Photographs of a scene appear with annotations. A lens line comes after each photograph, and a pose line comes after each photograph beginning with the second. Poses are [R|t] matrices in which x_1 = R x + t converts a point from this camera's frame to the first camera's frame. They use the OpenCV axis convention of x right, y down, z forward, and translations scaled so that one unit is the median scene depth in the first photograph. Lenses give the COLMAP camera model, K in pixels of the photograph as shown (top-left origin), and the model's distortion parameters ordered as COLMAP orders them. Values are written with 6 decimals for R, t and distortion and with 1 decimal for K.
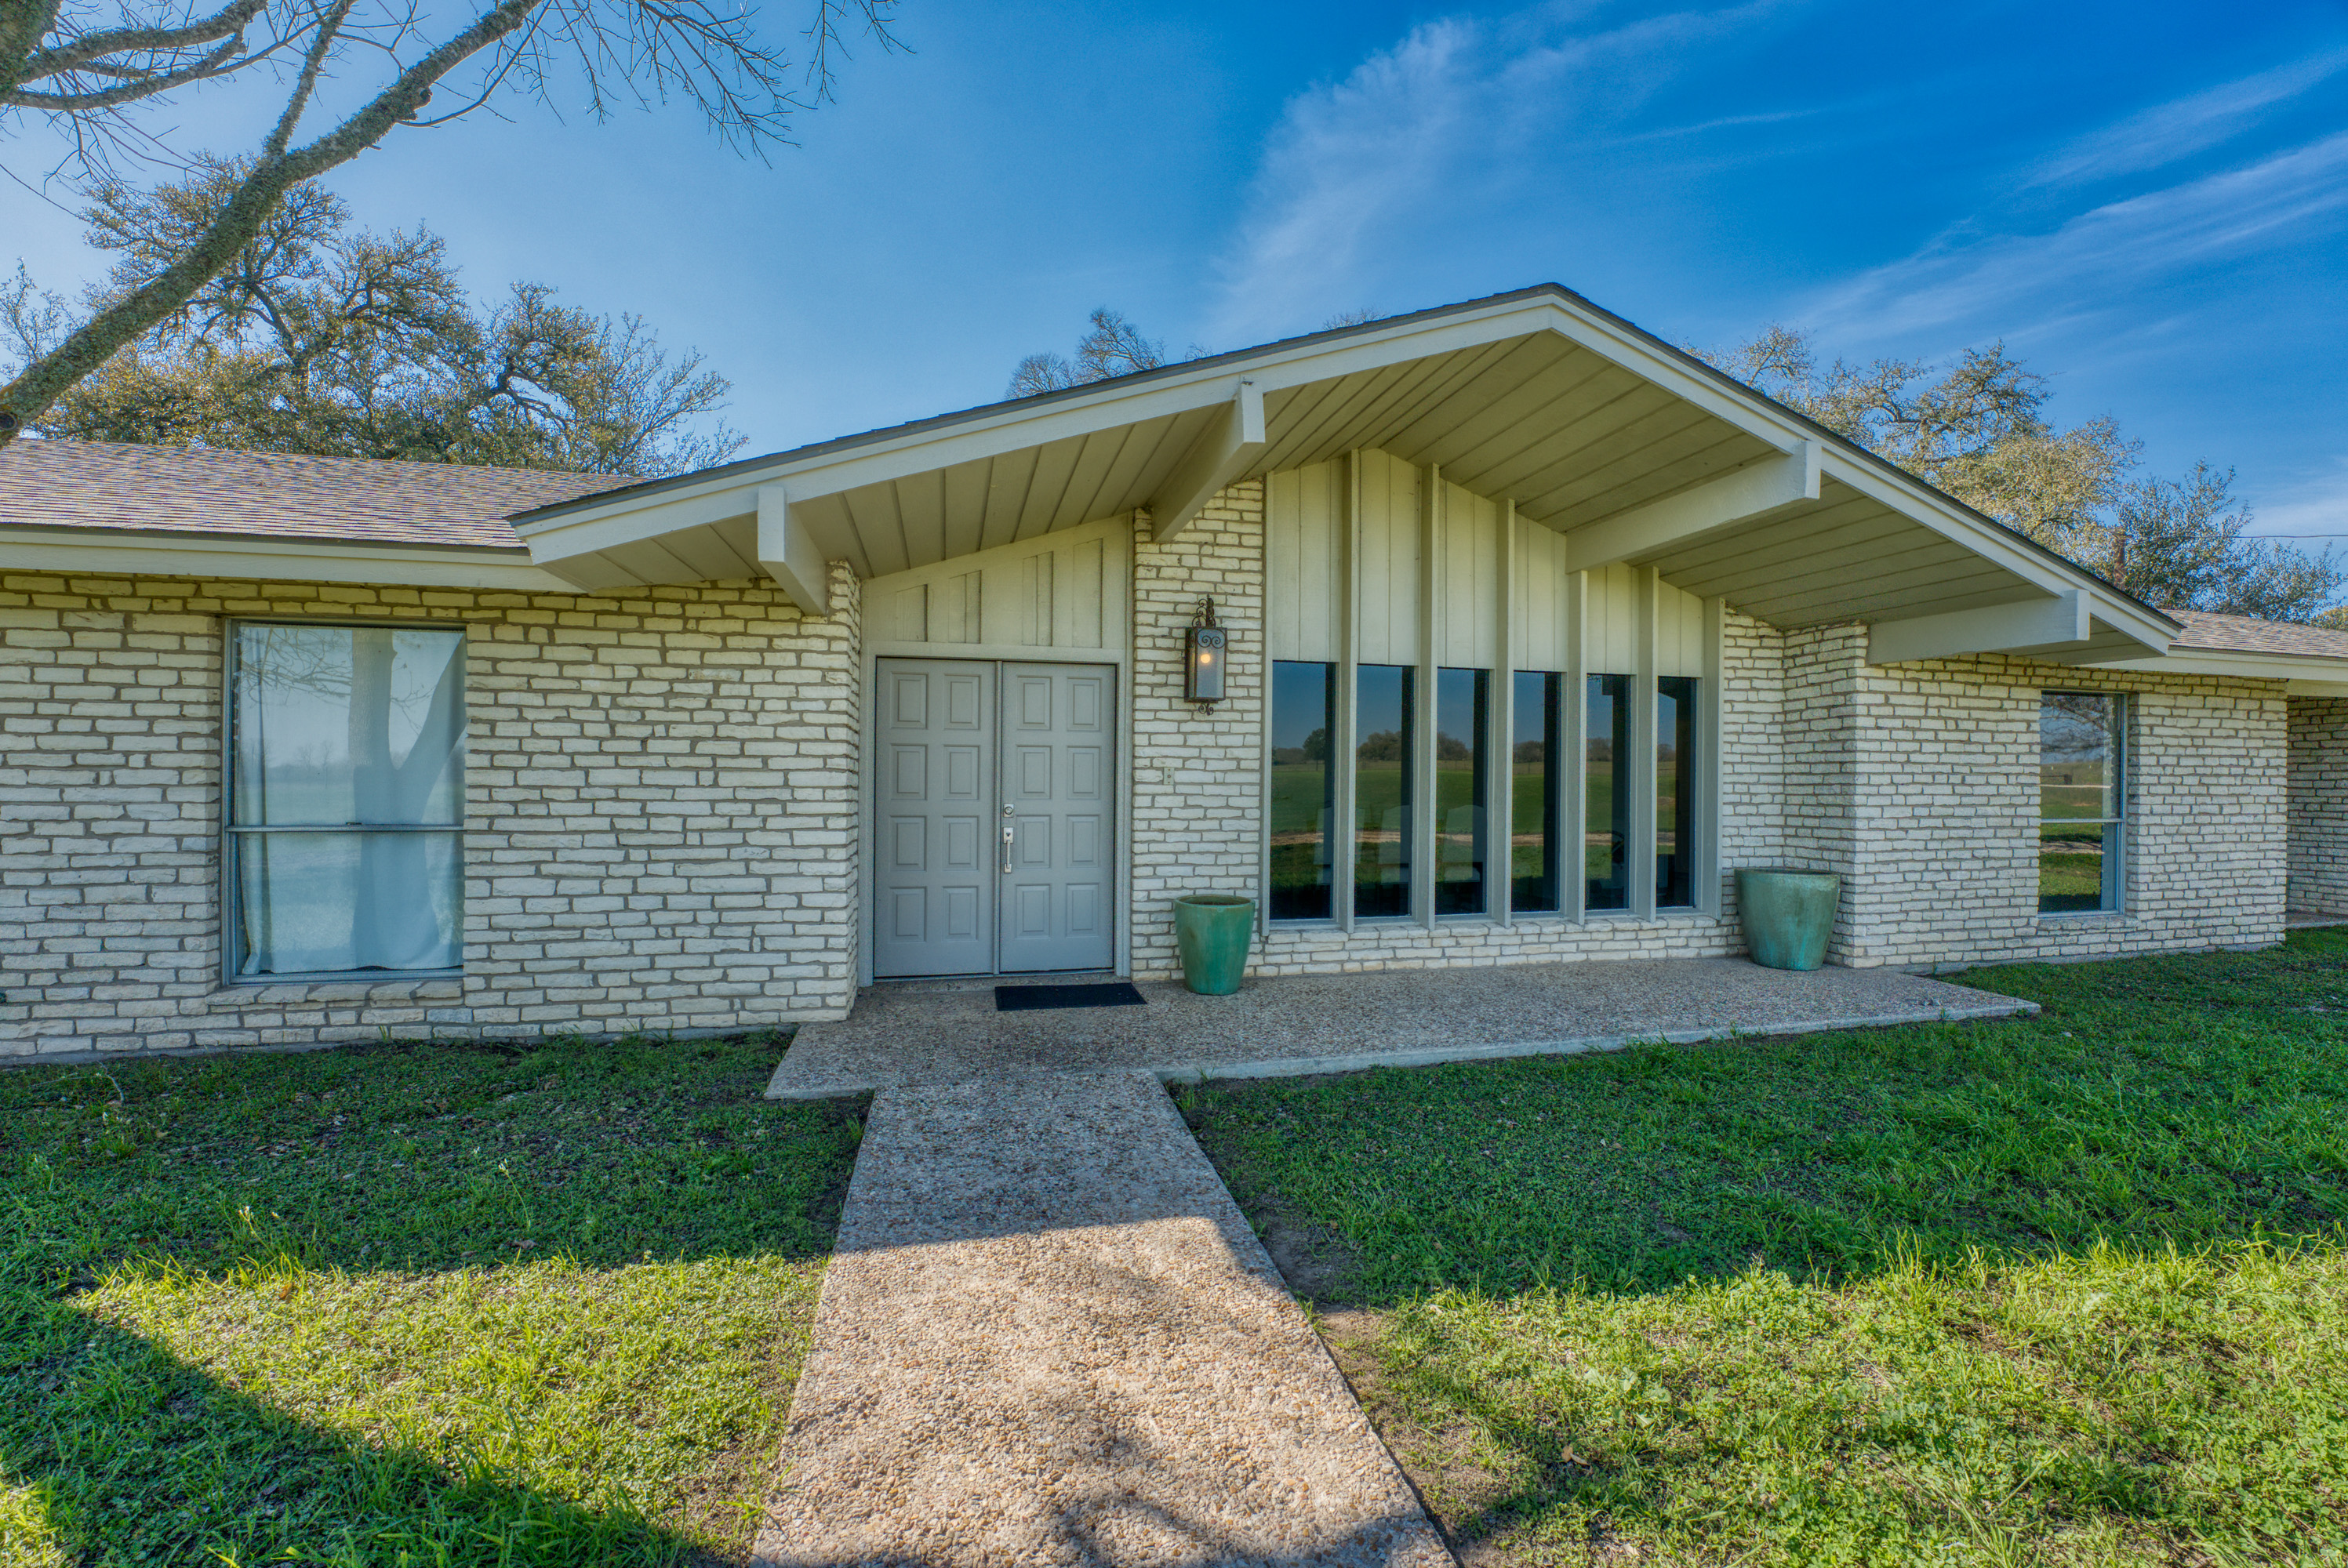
lens RADIAL K [[963.0, 0, 1174.0], [0, 963.0, 784.0], [0, 0, 1]] dist [-0.001290, -0.000137]
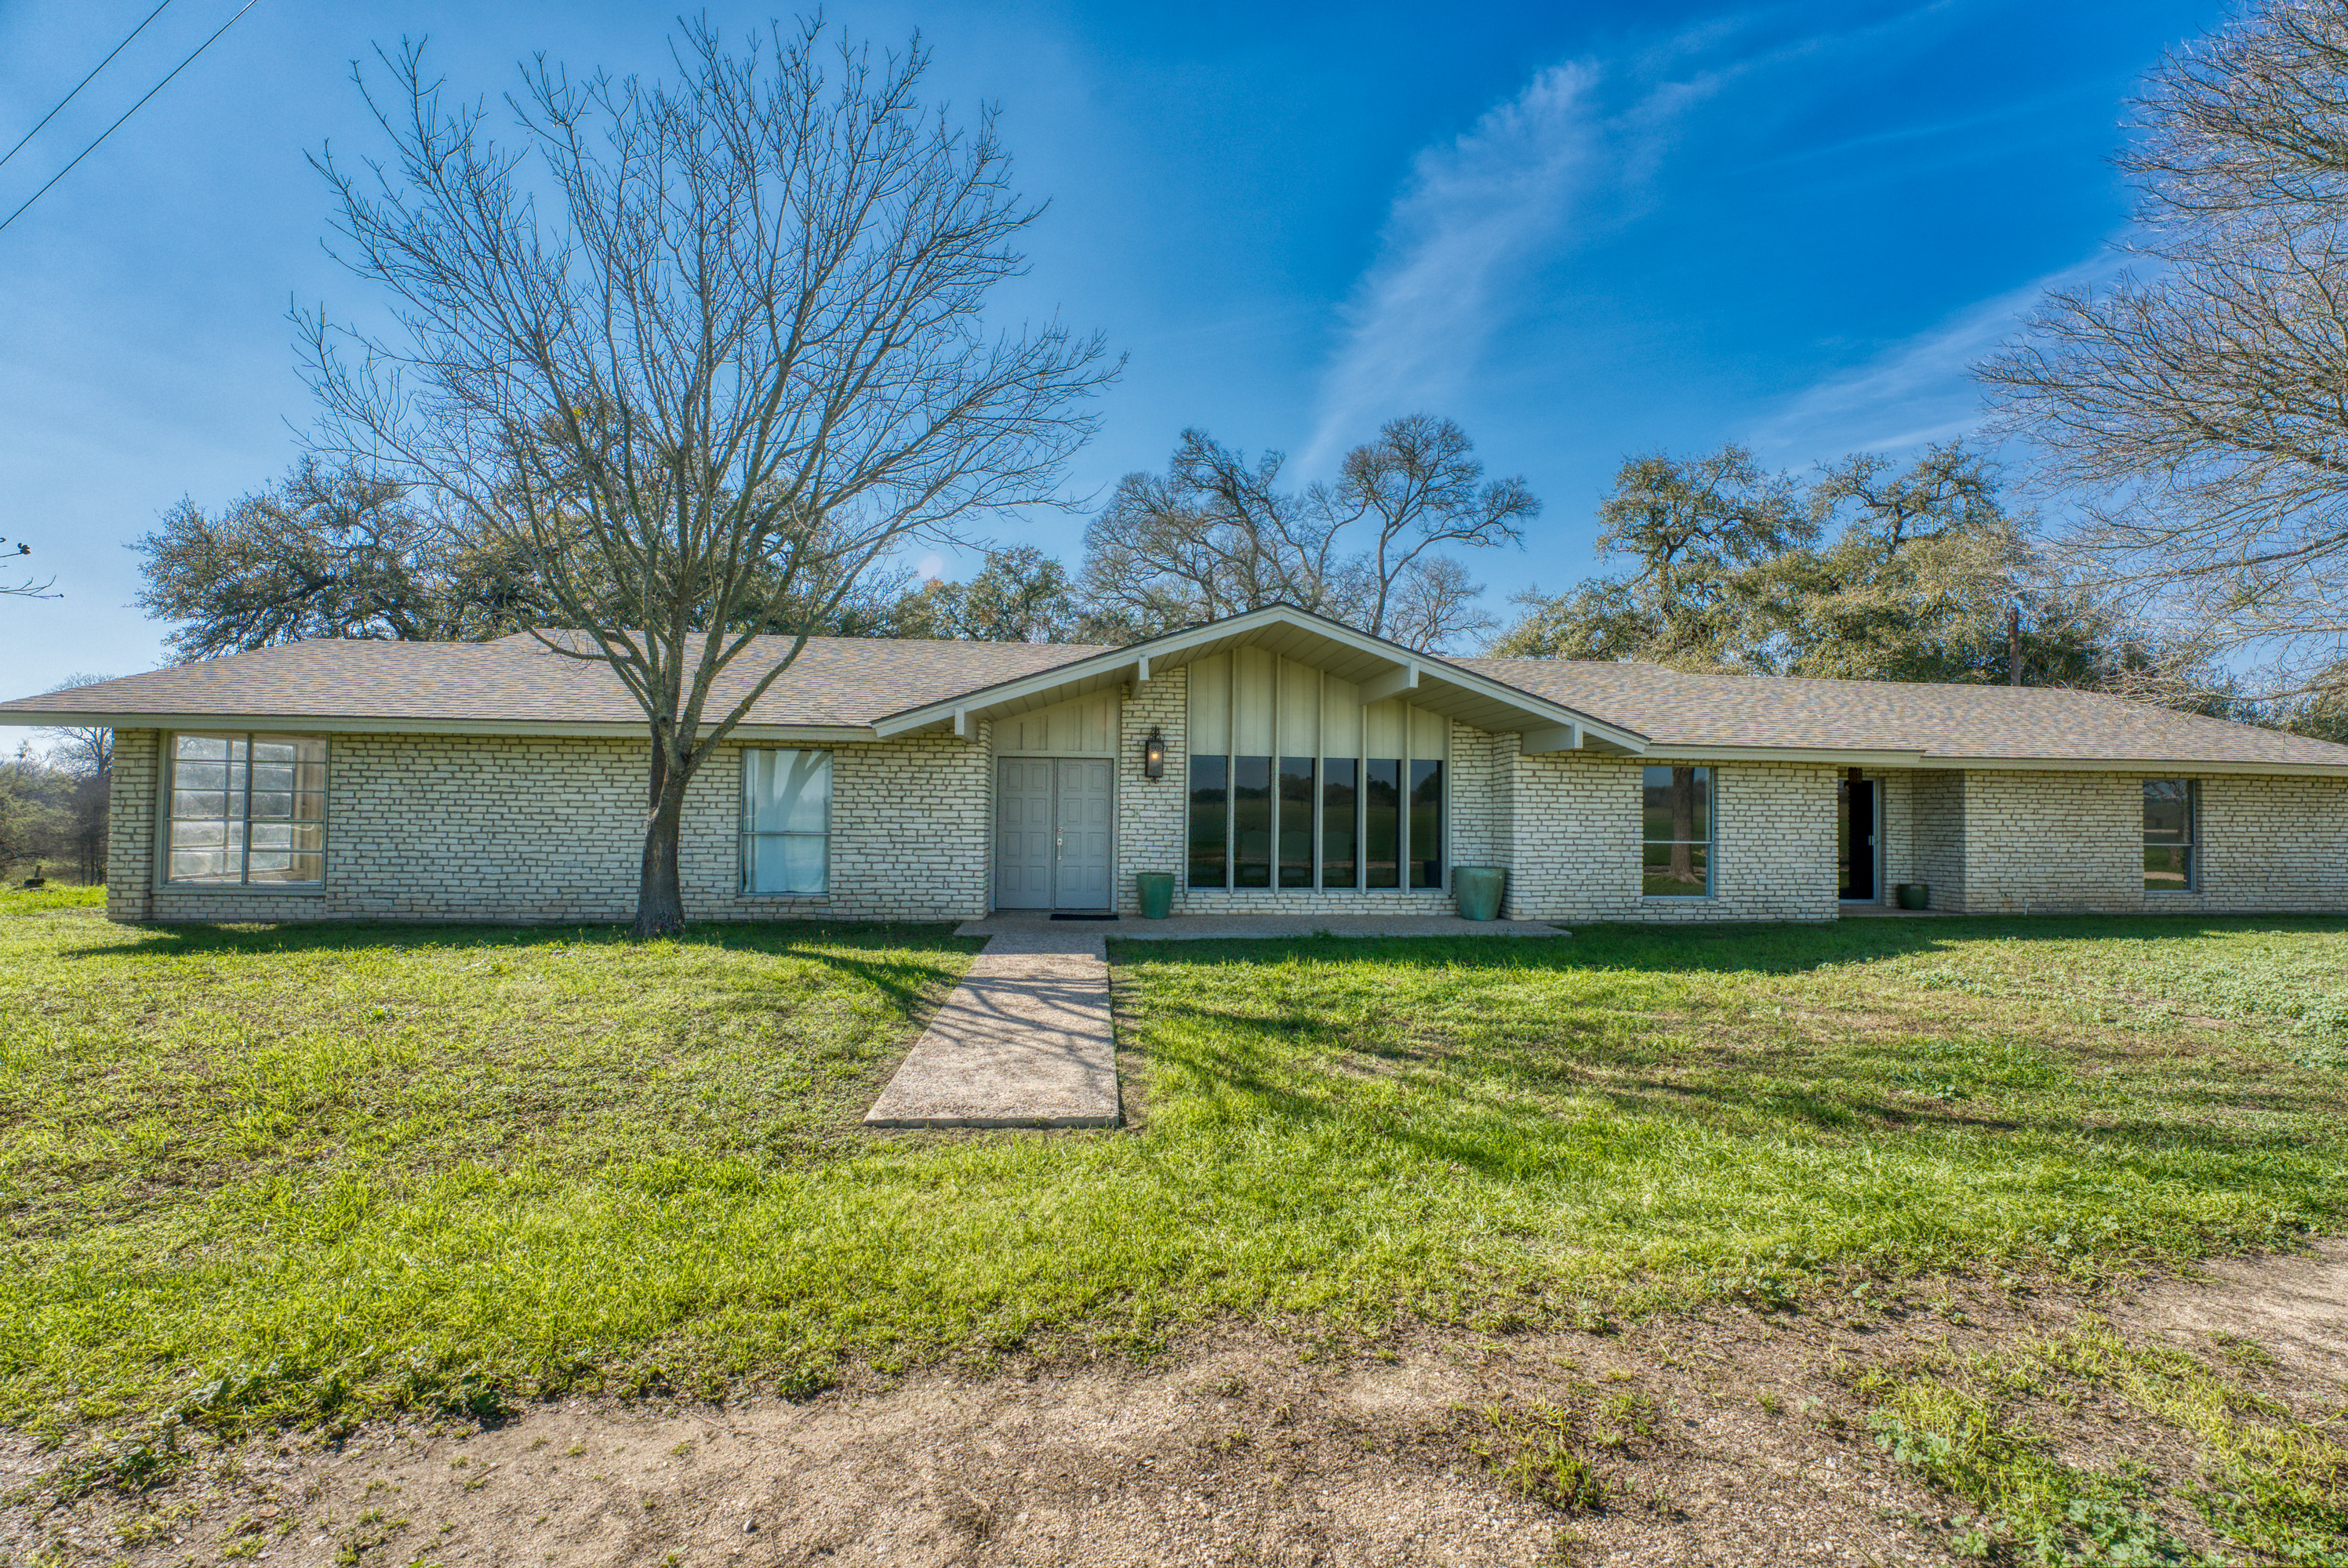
lens RADIAL K [[963.0, 0, 1174.0], [0, 963.0, 784.0], [0, 0, 1]] dist [-0.001290, -0.000137]
pose [[0.990625, 0.001946, -0.136595, 0.309344], [-0.006675, 0.999394, -0.034167, -0.000973], [0.136446, 0.034759, 0.990038, -0.890326]]
